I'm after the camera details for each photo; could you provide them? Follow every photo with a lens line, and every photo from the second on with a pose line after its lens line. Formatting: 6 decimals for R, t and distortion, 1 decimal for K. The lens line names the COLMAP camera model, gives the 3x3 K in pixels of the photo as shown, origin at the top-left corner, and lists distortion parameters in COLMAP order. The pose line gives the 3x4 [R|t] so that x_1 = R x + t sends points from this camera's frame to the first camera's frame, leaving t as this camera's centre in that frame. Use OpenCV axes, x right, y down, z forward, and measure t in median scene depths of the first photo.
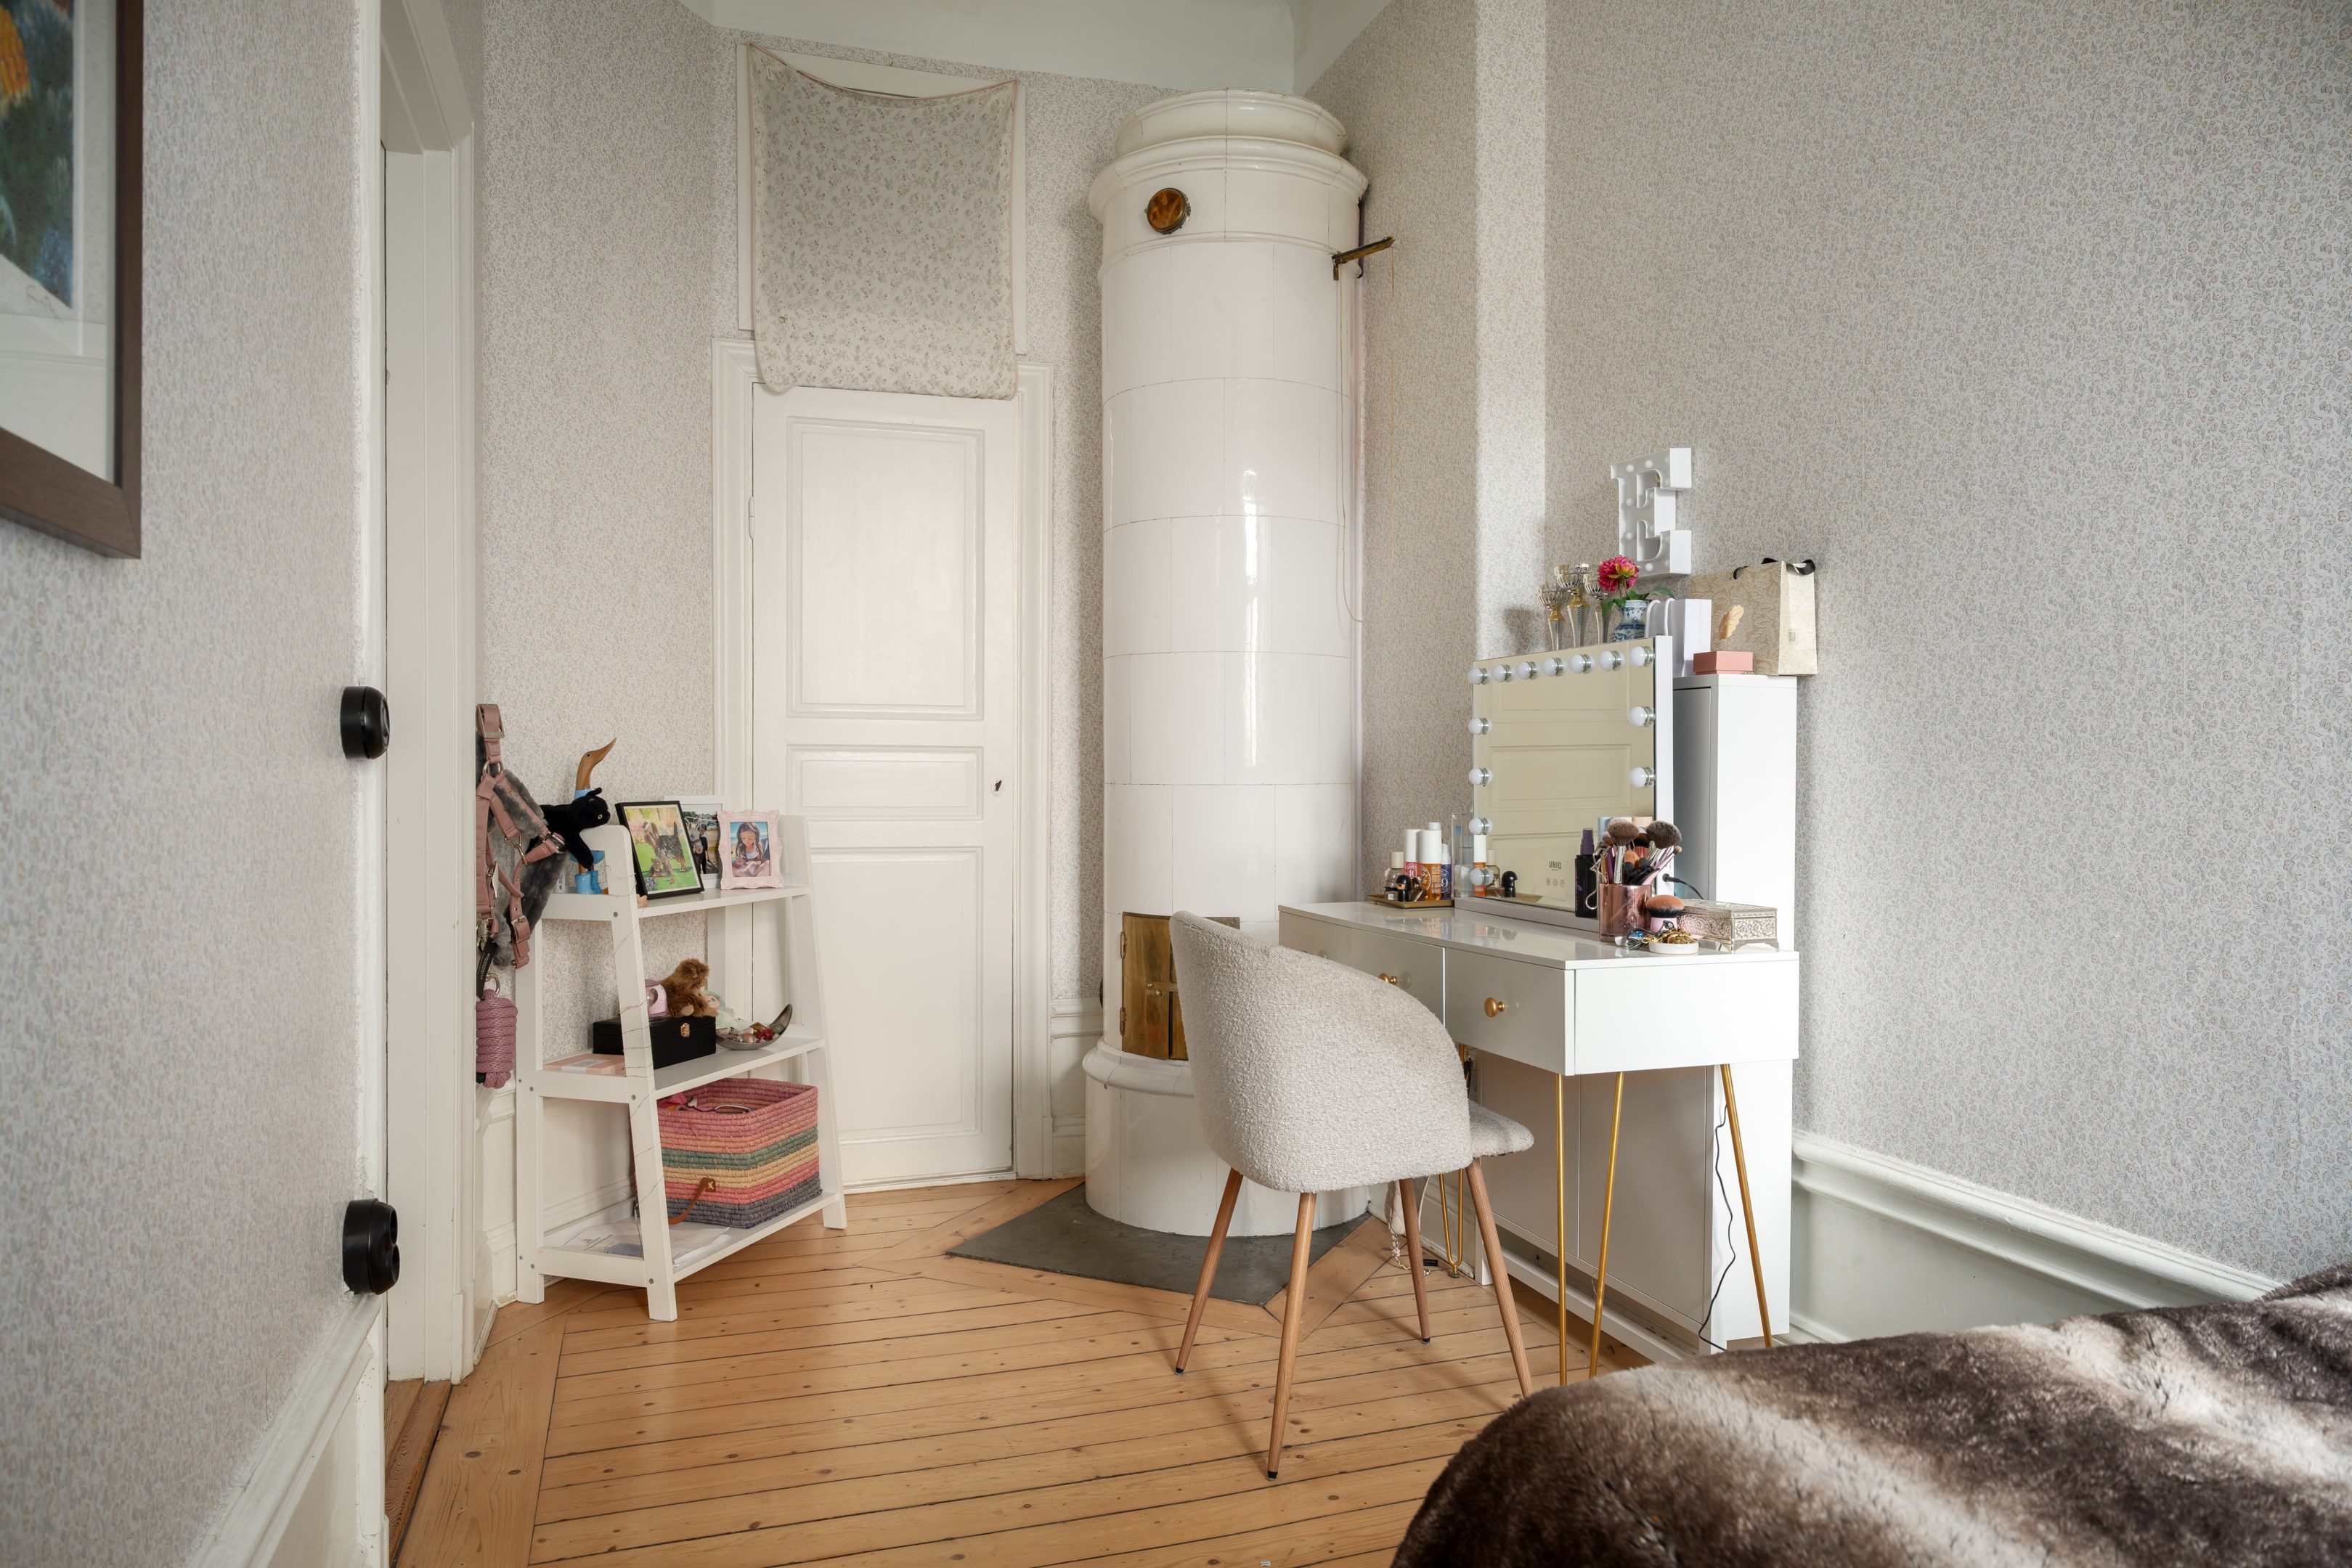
lens RADIAL K [[1547.5, 0, 1171.9], [0, 1547.5, 745.5], [0, 0, 1]] dist [-0.001956, 0.000640]
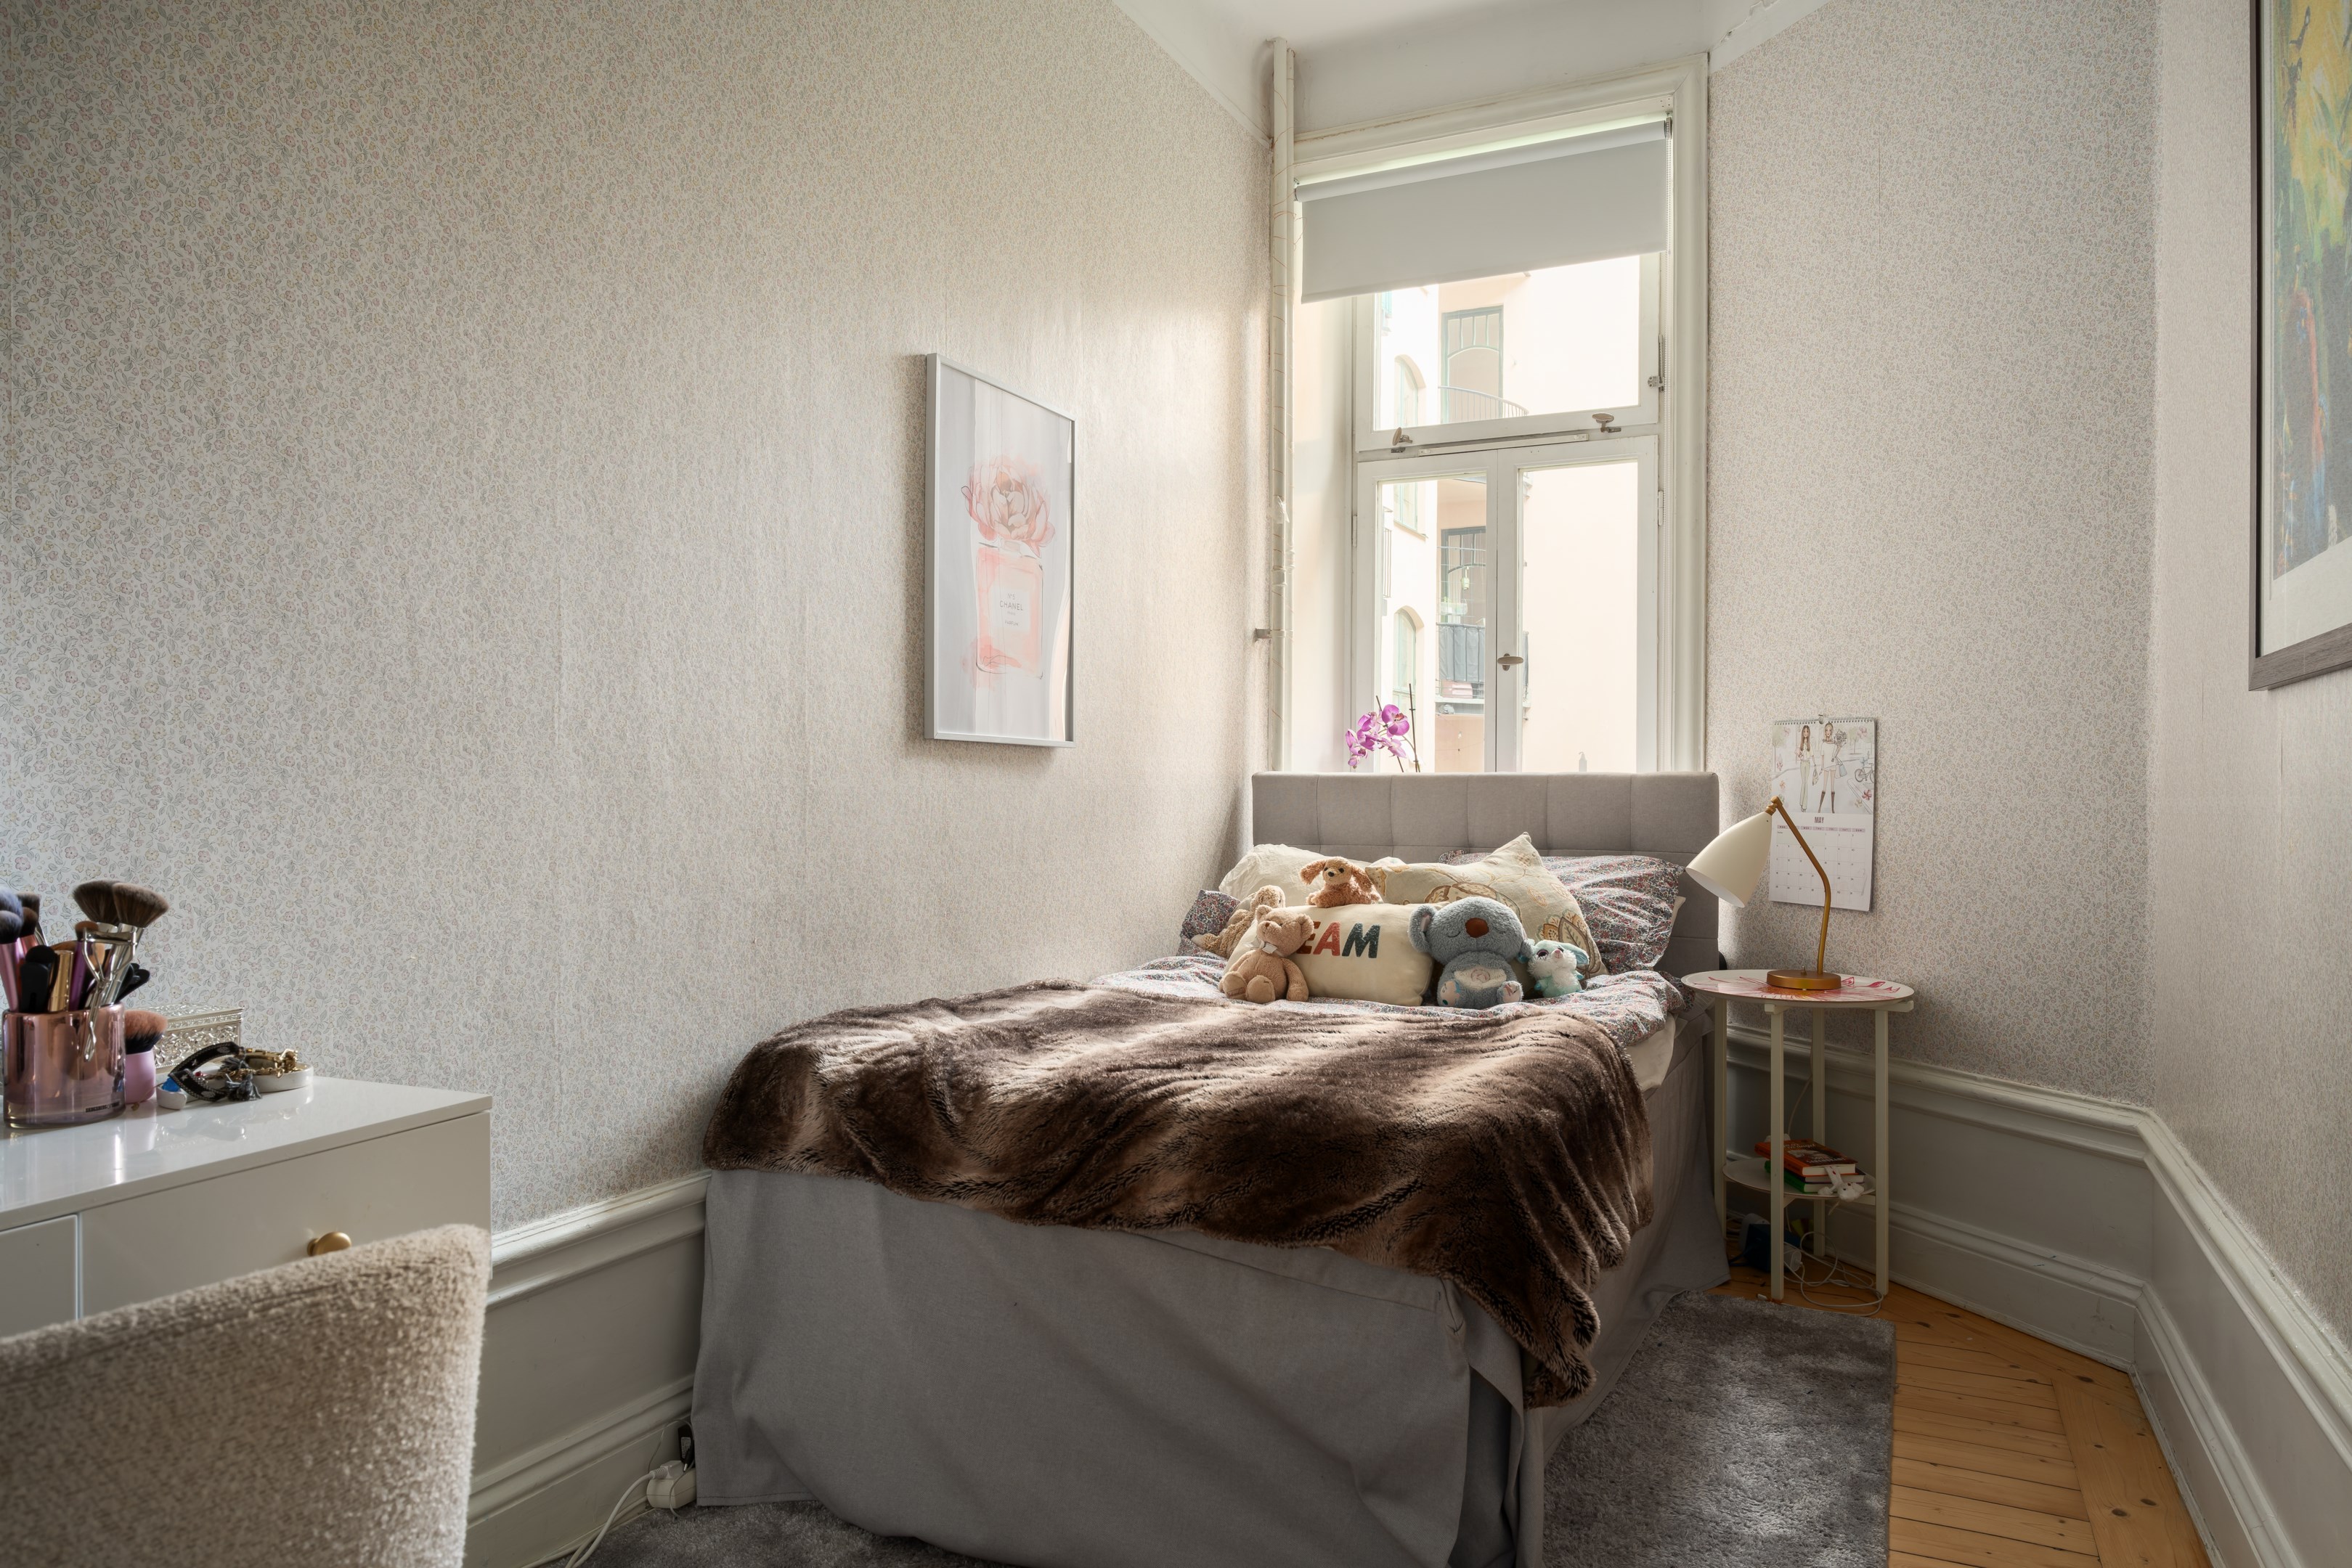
lens RADIAL K [[1505.6, 0, 1176.0], [0, 1505.6, 784.0], [0, 0, 1]] dist [0.003184, 0.000973]
pose [[-0.718020, 0.004407, 0.696009, -0.387559], [-0.009503, 0.999825, -0.016135, 0.024831], [-0.695958, -0.018199, -0.717852, 1.336272]]
